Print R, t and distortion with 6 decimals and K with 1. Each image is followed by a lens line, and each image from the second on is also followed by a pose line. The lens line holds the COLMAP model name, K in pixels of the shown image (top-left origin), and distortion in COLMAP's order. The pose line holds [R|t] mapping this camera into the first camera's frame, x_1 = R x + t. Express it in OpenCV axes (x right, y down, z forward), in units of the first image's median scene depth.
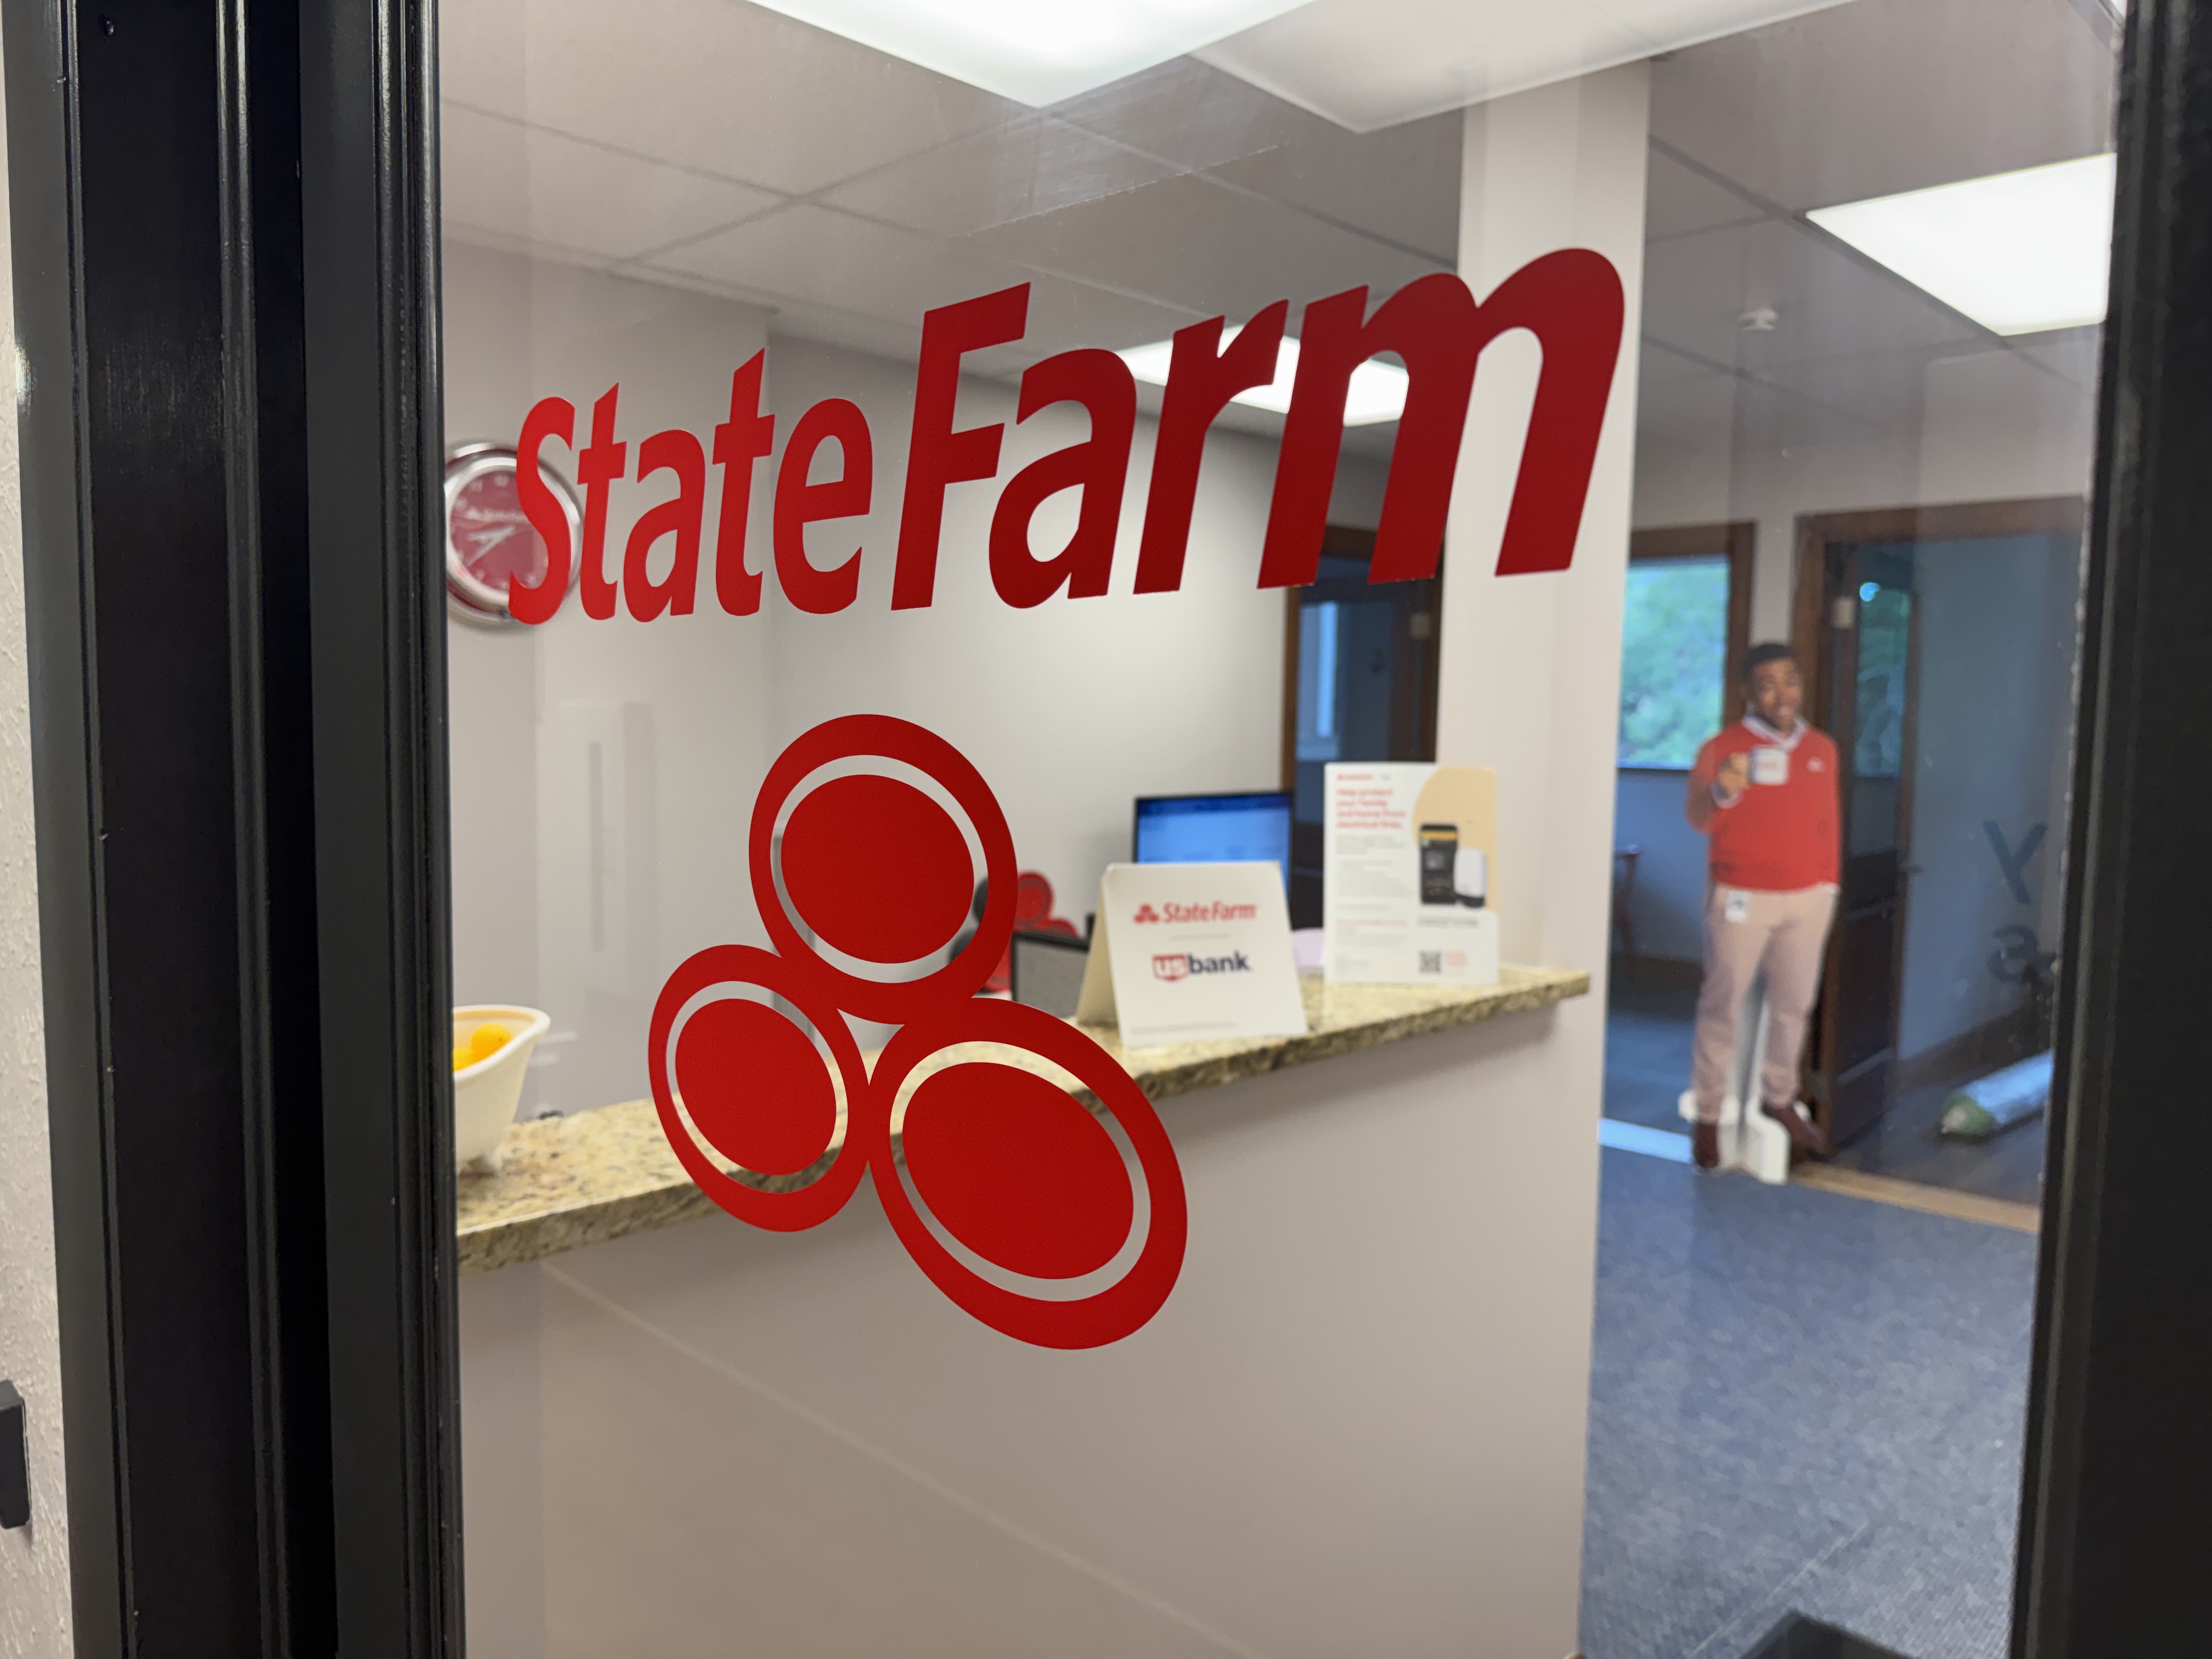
lens RADIAL K [[1523.1, 0, 1106.0], [0, 1523.1, 829.5], [0, 0, 1]] dist [0.083399, -0.107953]
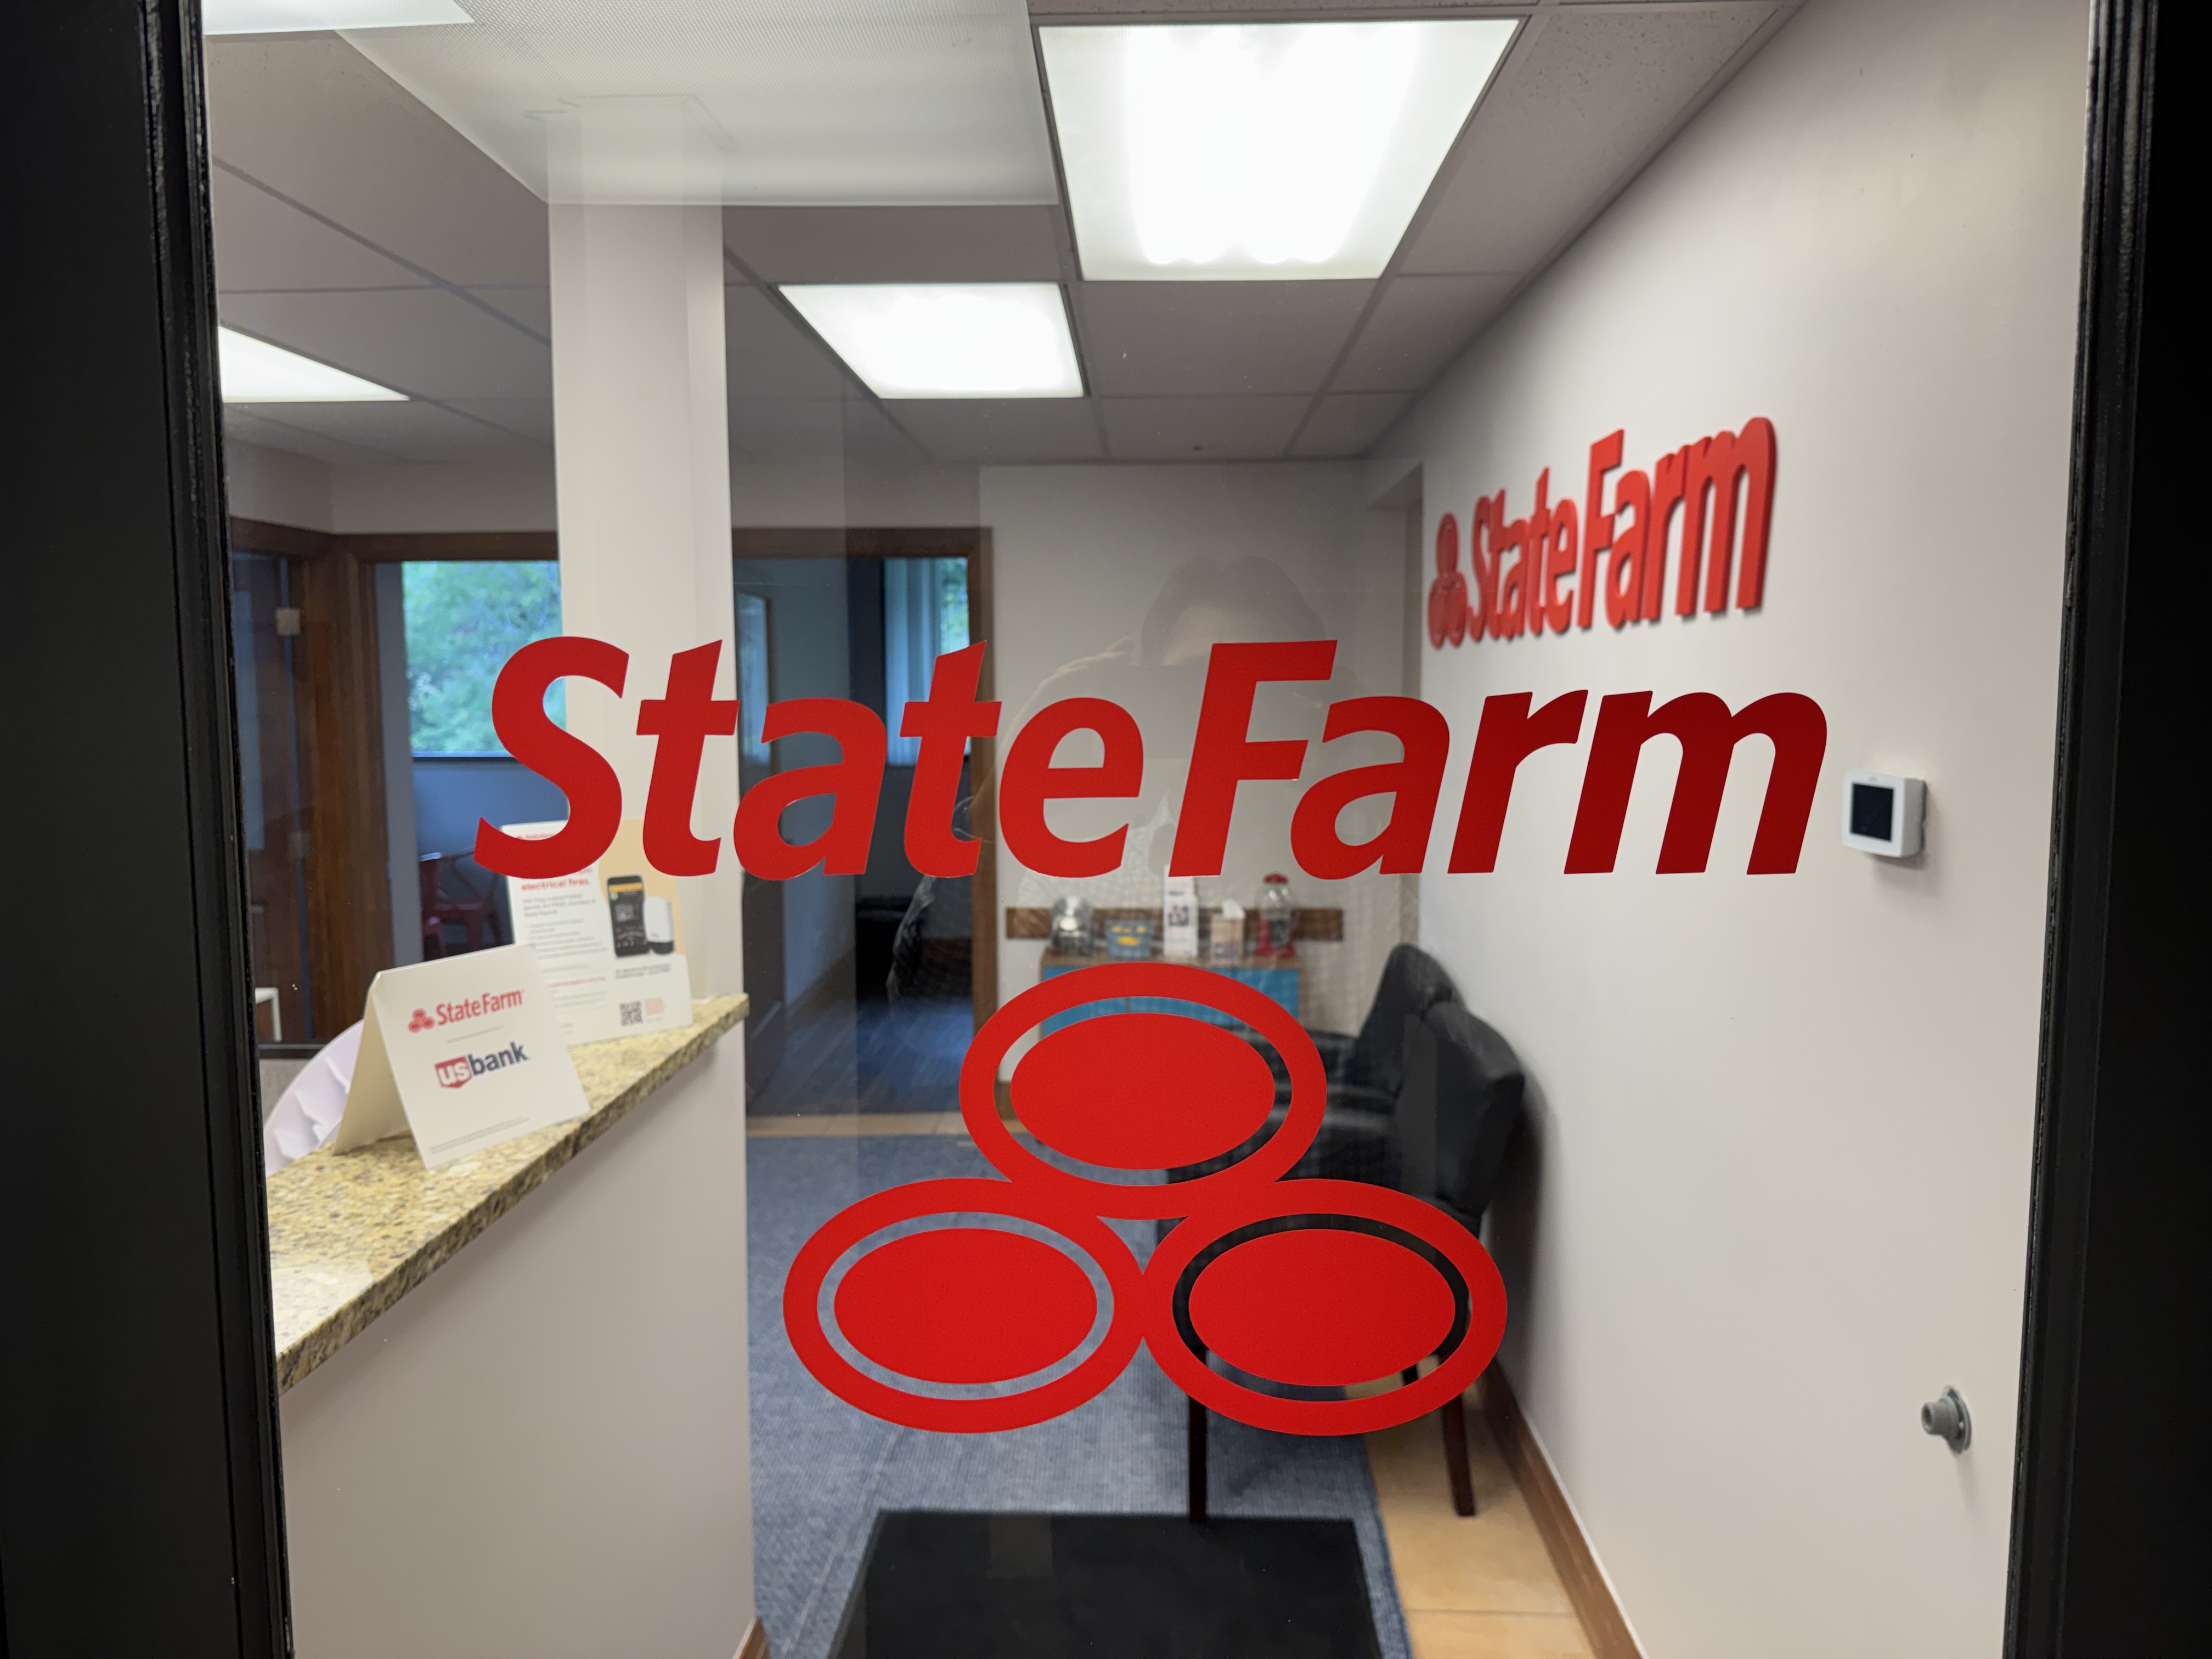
lens RADIAL K [[1518.3, 0, 1106.0], [0, 1518.3, 829.5], [0, 0, 1]] dist [0.086447, -0.188932]
pose [[0.746329, -0.085280, 0.660091, -0.257944], [0.077837, 0.996135, 0.040689, -0.062409], [-0.661010, 0.021012, 0.750083, 0.035217]]
